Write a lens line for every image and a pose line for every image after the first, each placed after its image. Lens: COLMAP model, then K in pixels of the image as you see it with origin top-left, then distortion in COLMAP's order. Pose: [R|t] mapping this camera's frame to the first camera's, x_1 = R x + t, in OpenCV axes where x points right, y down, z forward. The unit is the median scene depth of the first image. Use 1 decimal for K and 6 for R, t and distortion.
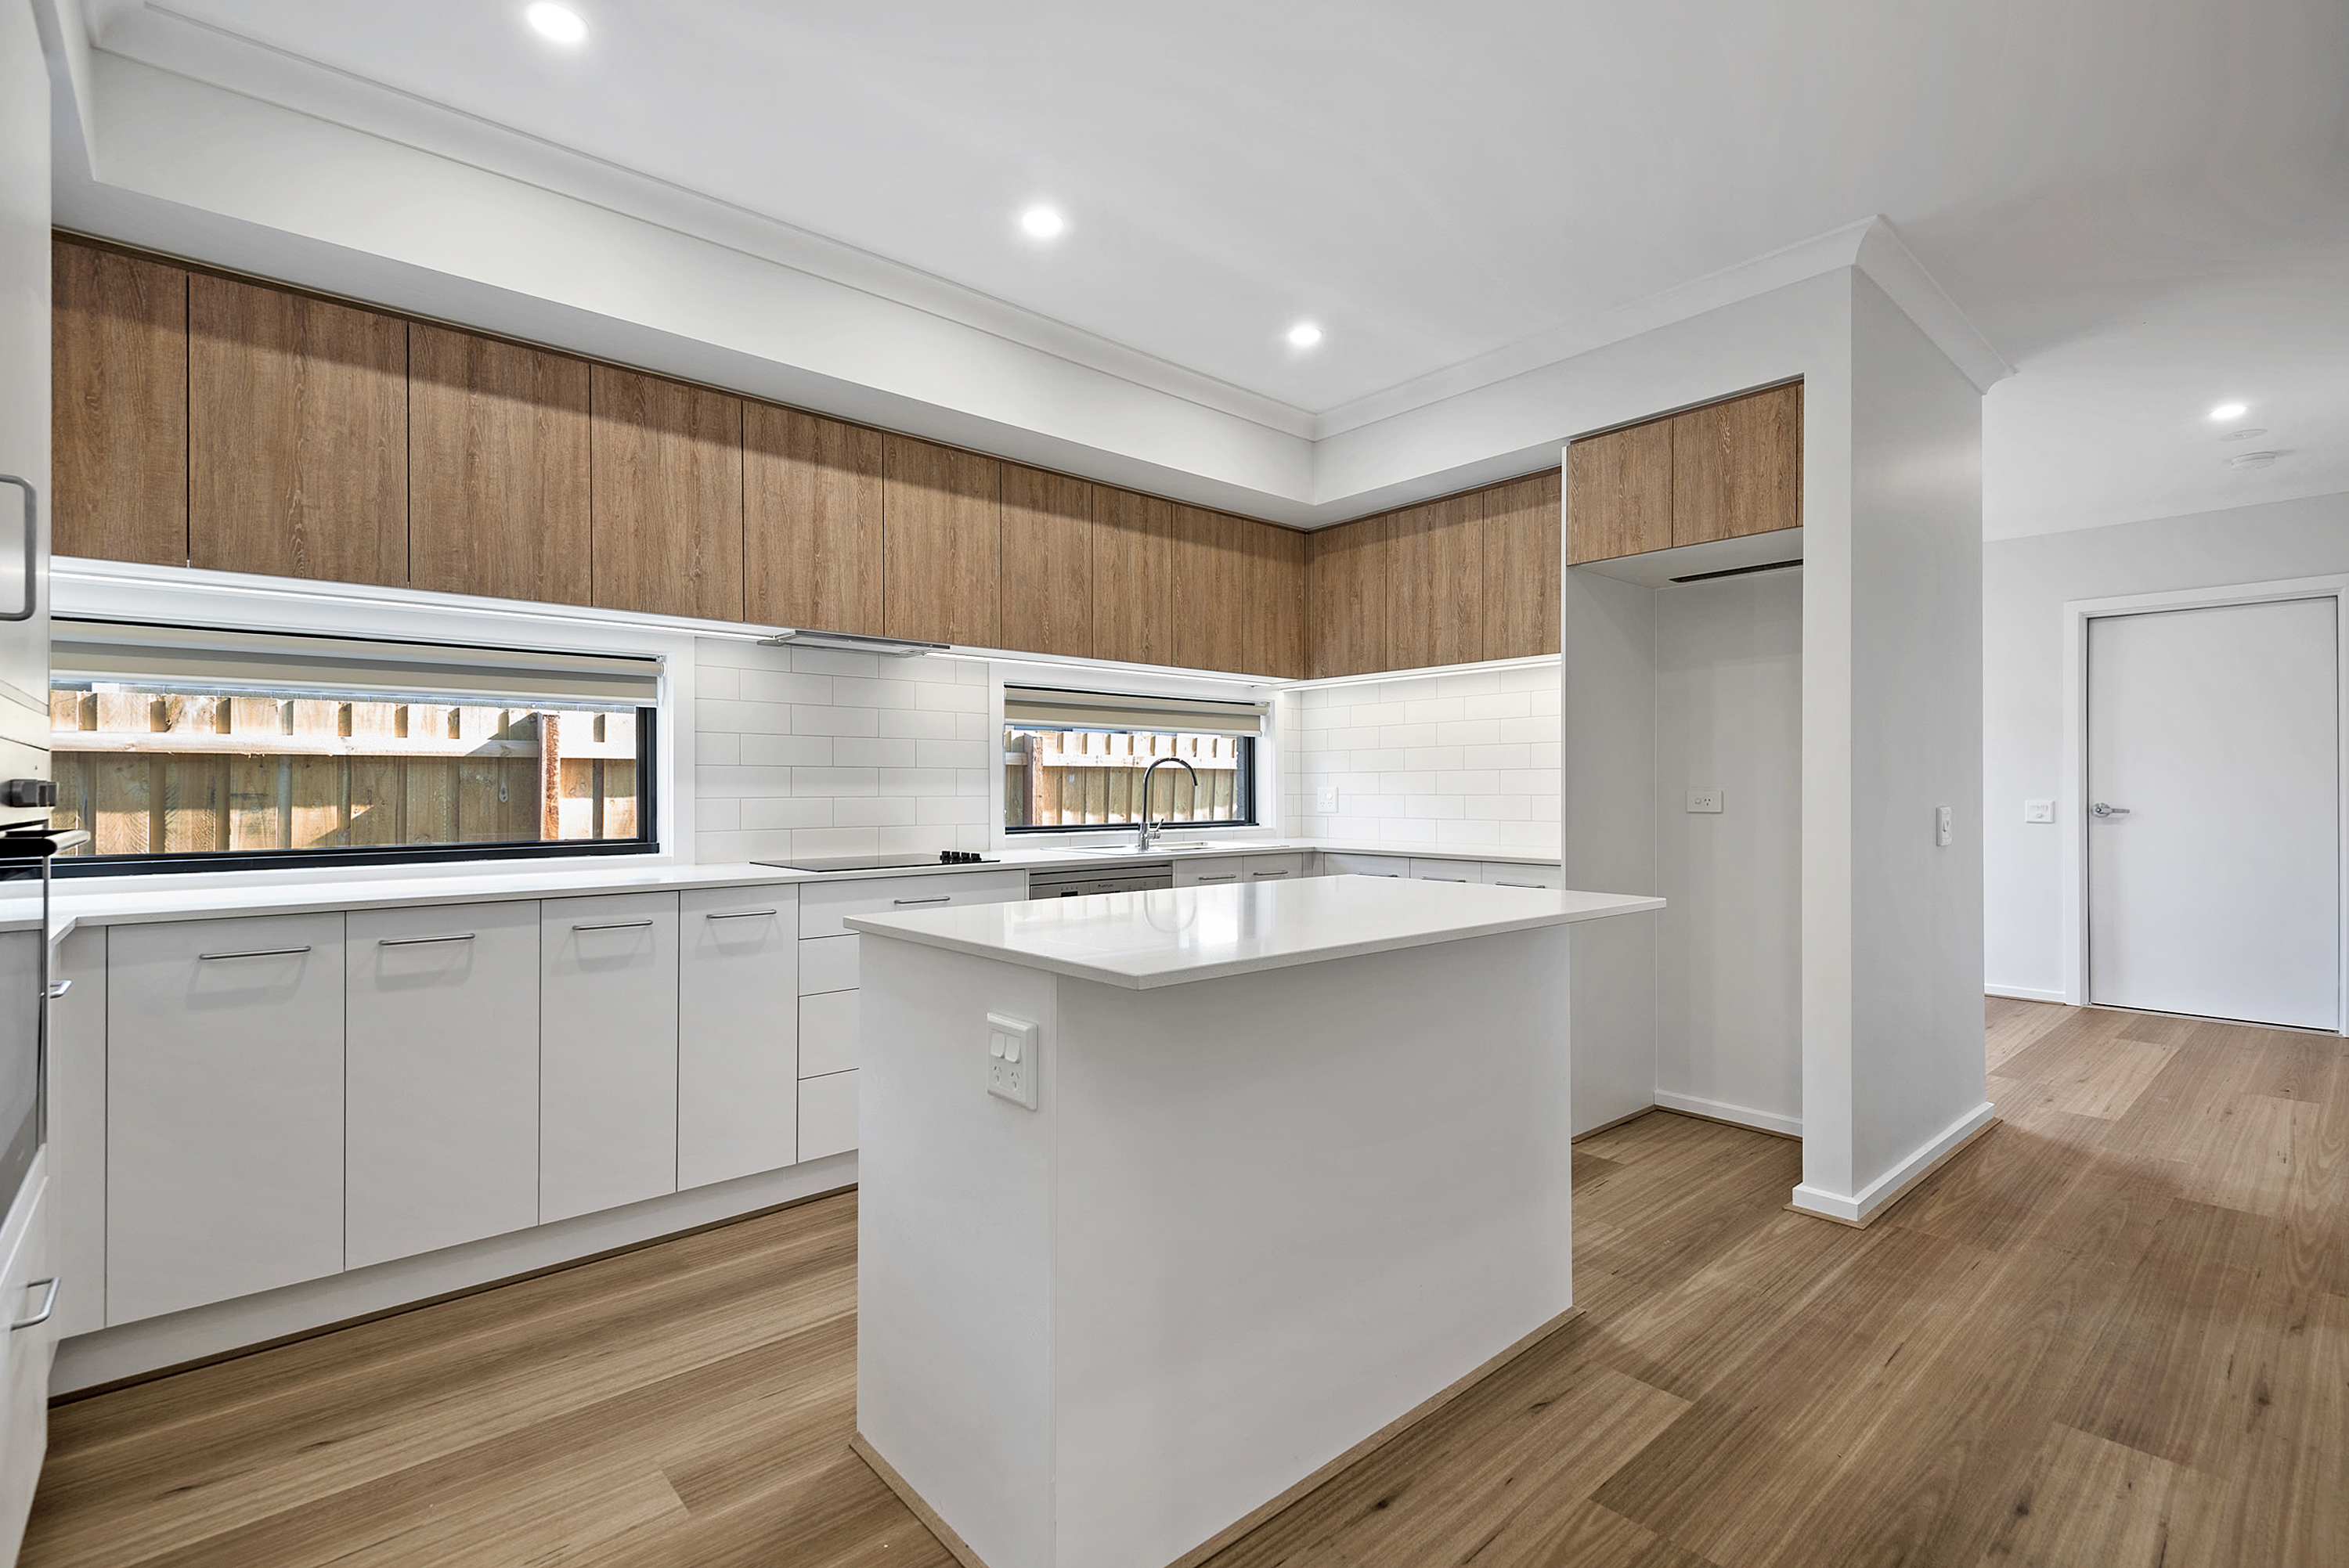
lens RADIAL K [[1051.9, 0, 1174.5], [0, 1051.9, 784.0], [0, 0, 1]] dist [0.000966, -0.017190]
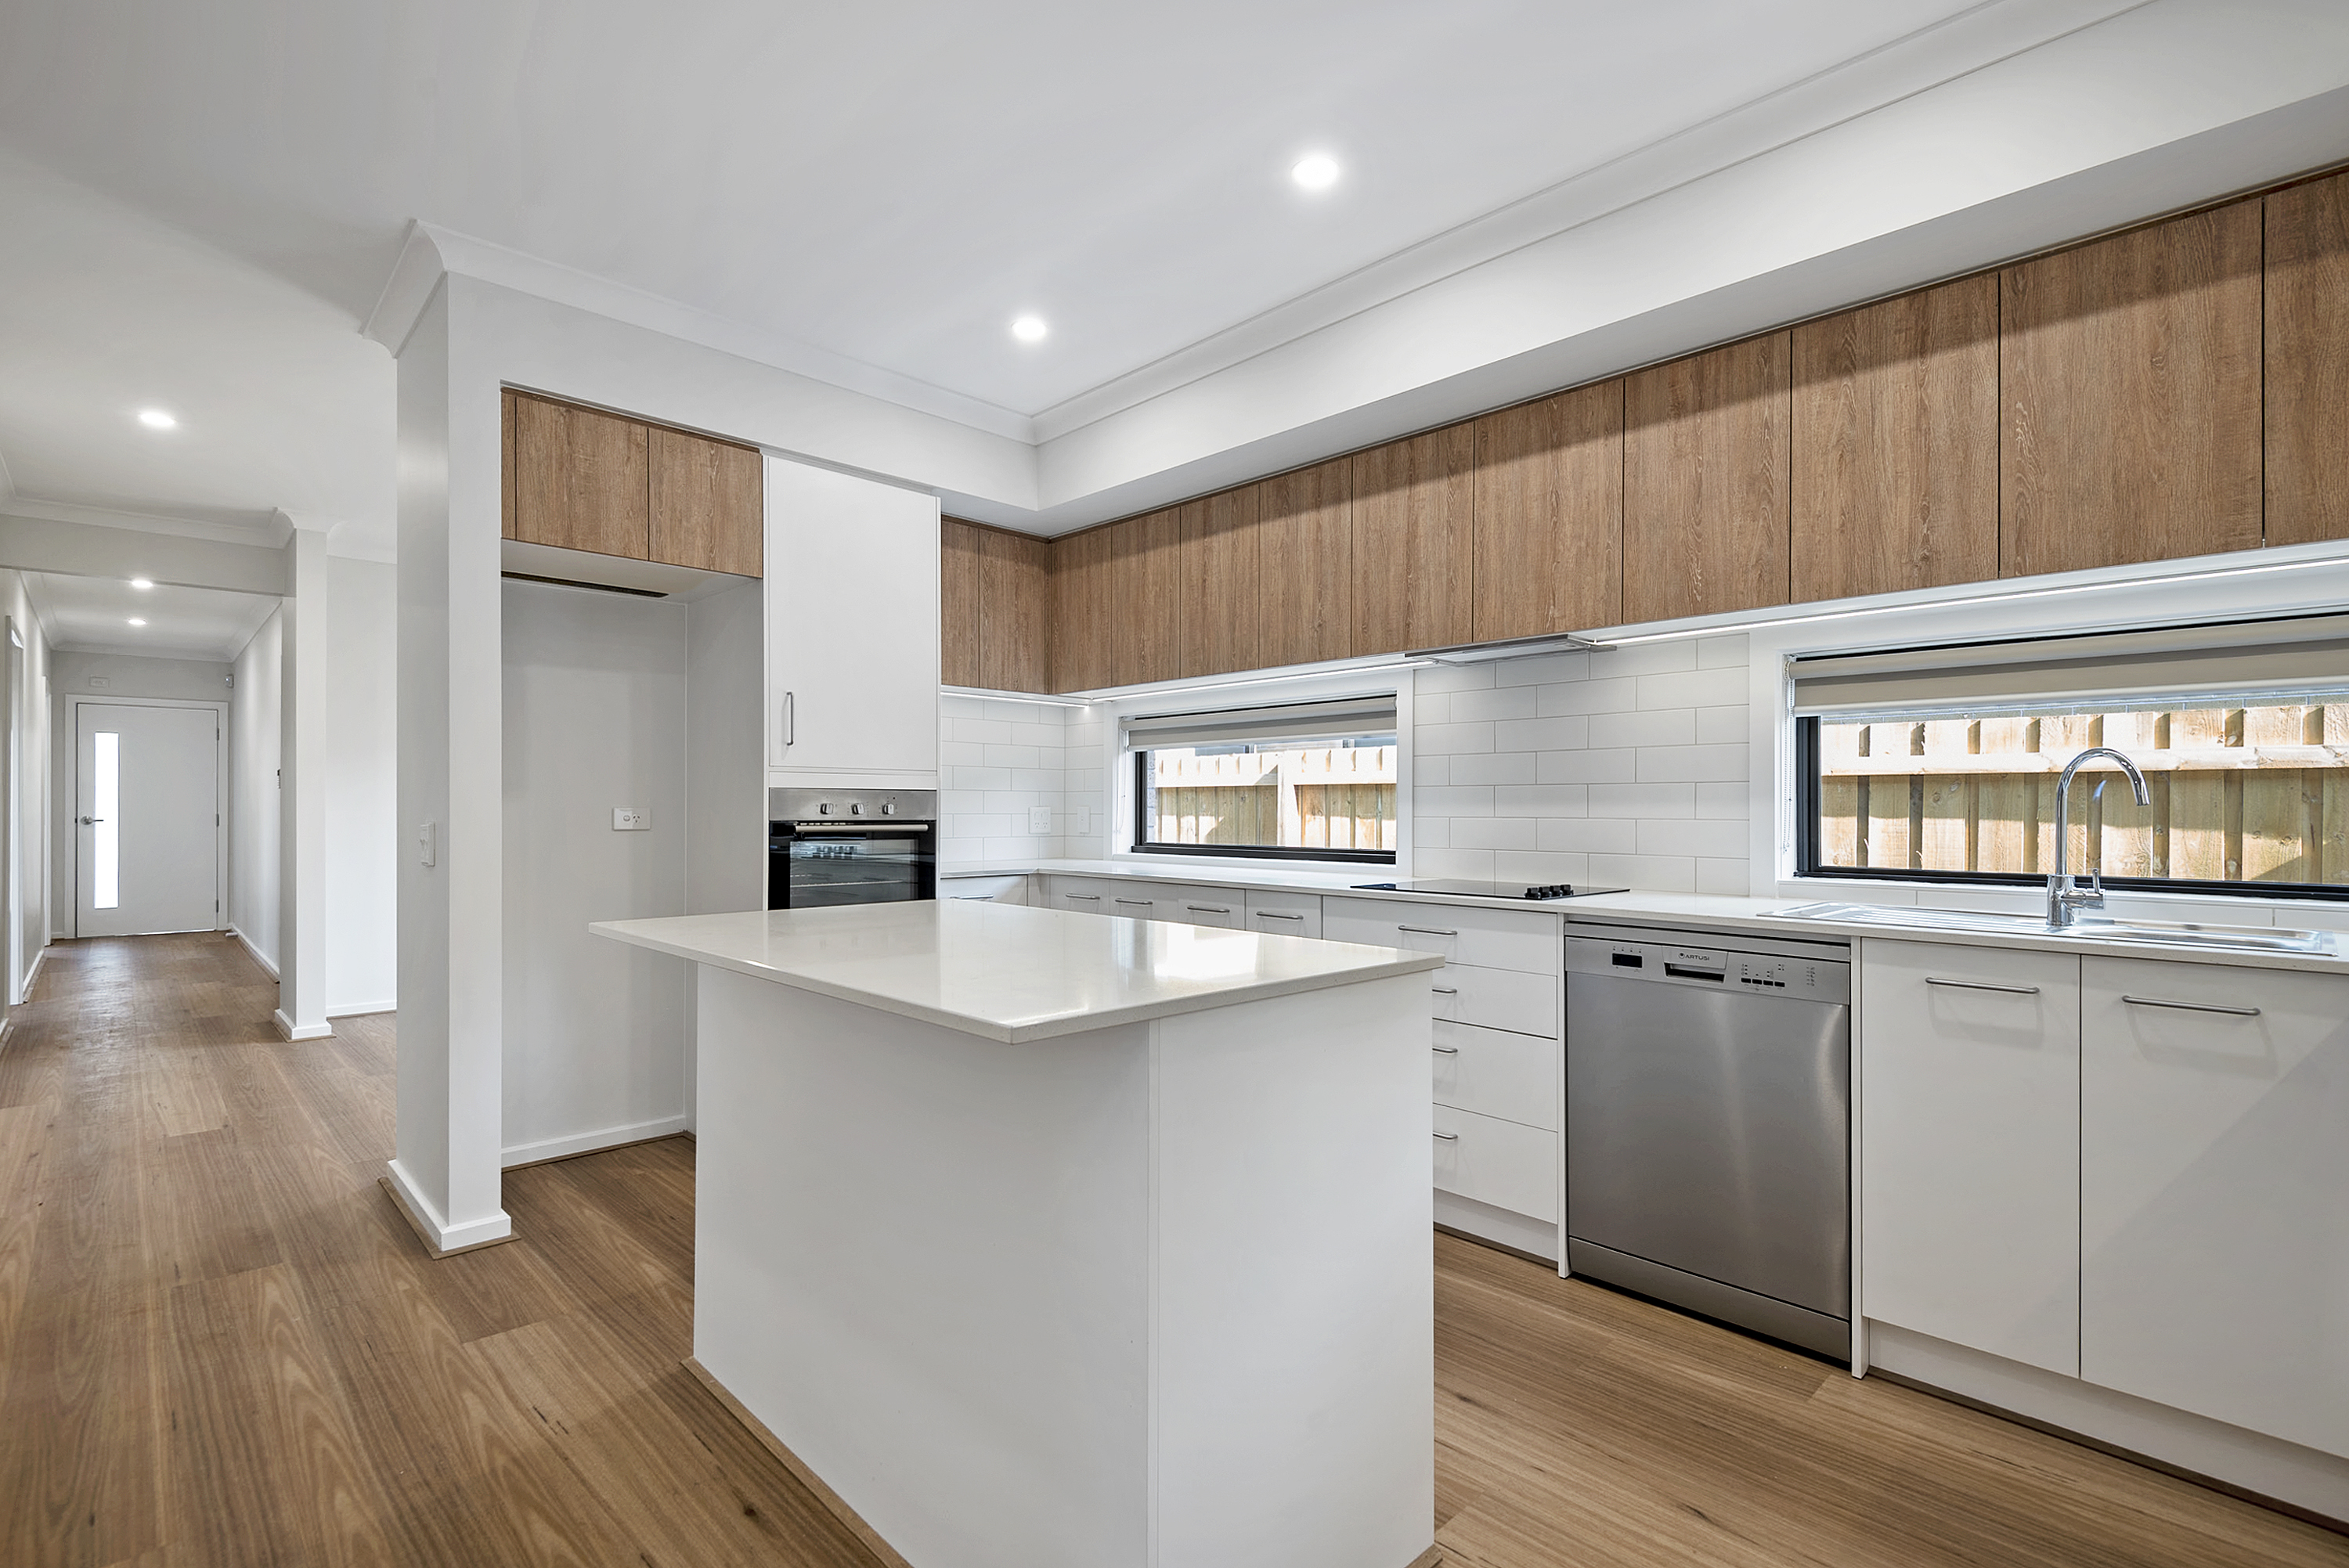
lens RADIAL K [[1065.1, 0, 1173.7], [0, 1065.1, 800.4], [0, 0, 1]] dist [0.001850, -0.017945]
pose [[0.036007, -0.005886, -0.999334, 0.631148], [0.004276, 0.999974, -0.005736, 0.001349], [0.999342, -0.004067, 0.036031, 0.696879]]
